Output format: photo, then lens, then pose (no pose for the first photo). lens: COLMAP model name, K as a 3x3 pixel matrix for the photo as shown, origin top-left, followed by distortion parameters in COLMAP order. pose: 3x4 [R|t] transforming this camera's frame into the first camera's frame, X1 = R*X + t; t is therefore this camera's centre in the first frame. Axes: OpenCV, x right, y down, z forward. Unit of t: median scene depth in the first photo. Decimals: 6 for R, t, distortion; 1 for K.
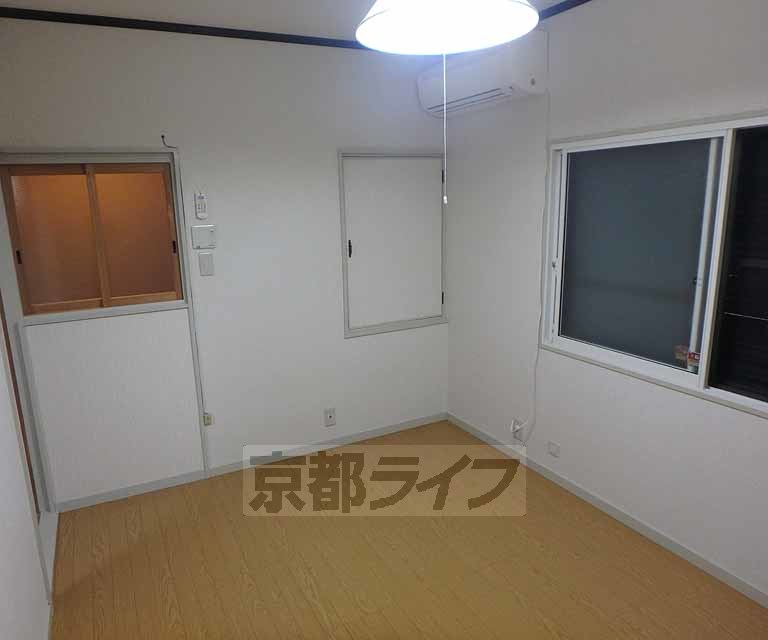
lens RADIAL K [[514.1, 0, 384.0], [0, 514.1, 320.0], [0, 0, 1]] dist [-0.003847, -0.001343]
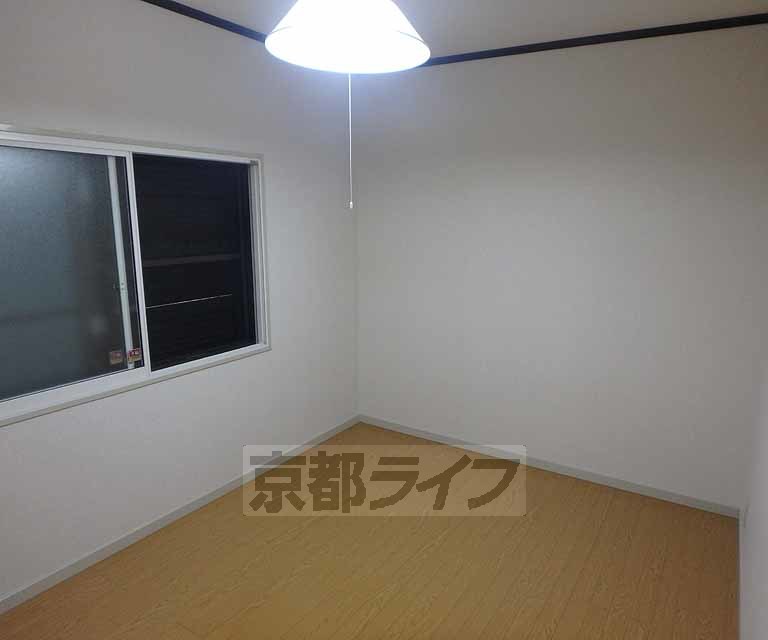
lens RADIAL K [[515.7, 0, 378.3], [0, 515.7, 295.8], [0, 0, 1]] dist [-0.028595, 0.000739]
pose [[-0.431138, -0.125929, 0.893455, -0.644052], [0.205801, 0.950386, 0.233263, -0.214423], [-0.878502, 0.284443, -0.383832, 1.034867]]
